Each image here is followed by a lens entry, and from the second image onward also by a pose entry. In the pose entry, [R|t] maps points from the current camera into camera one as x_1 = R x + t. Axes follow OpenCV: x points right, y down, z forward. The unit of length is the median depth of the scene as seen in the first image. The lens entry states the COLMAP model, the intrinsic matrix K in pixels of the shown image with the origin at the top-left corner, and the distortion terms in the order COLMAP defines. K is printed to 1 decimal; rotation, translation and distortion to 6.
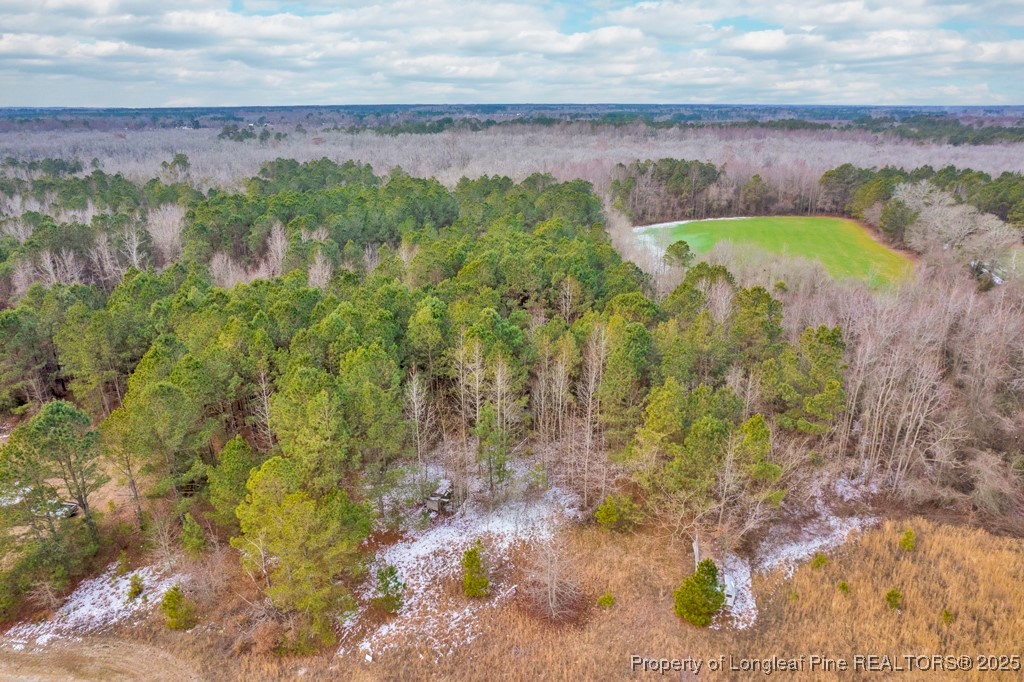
lens RADIAL K [[651.7, 0, 512.5], [0, 651.7, 343.8], [0, 0, 1]] dist [-0.081562, 0.071063]
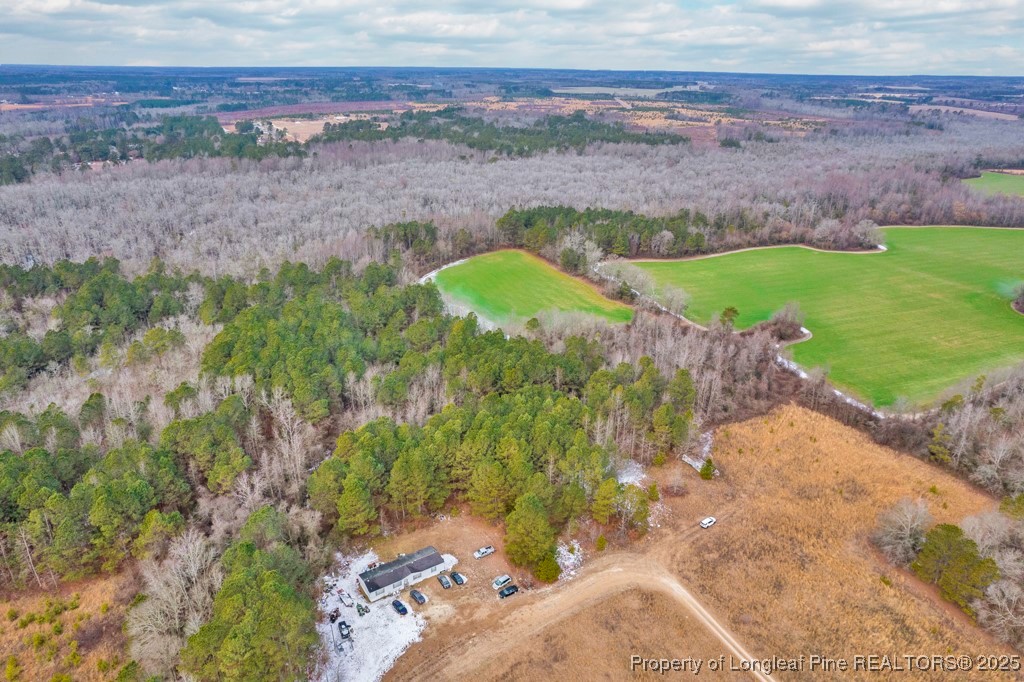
lens RADIAL K [[651.7, 0, 512.5], [0, 651.7, 343.8], [0, 0, 1]] dist [-0.081562, 0.071063]
pose [[0.764476, -0.245203, 0.596198, -1.759317], [0.212890, 0.968978, 0.125541, -0.661962], [-0.608485, 0.030951, 0.792962, -0.792729]]
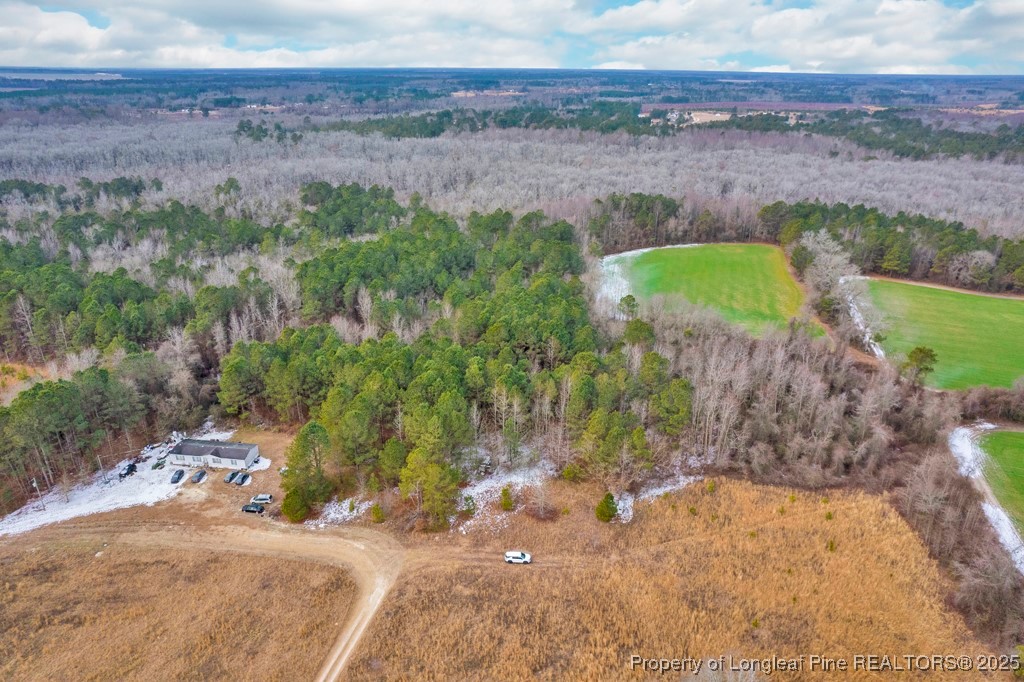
lens RADIAL K [[651.7, 0, 512.5], [0, 651.7, 343.8], [0, 0, 1]] dist [-0.081562, 0.071063]
pose [[0.999873, 0.005779, 0.014858, -0.062446], [-0.006520, 0.998712, 0.050319, -0.242369], [-0.014548, -0.050409, 0.998623, -1.001922]]
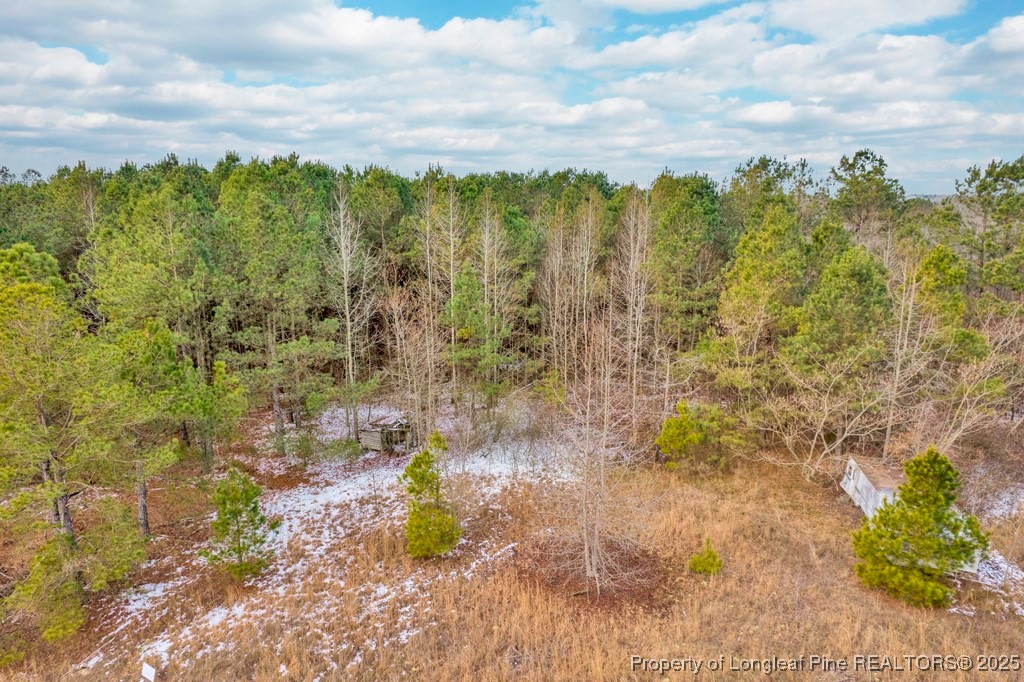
lens RADIAL K [[651.7, 0, 512.5], [0, 651.7, 343.8], [0, 0, 1]] dist [-0.081562, 0.071063]
pose [[0.999996, -0.002713, 0.000355, 0.003520], [0.002736, 0.989418, -0.145067, 0.252930], [0.000042, 0.145067, 0.989422, 0.419563]]
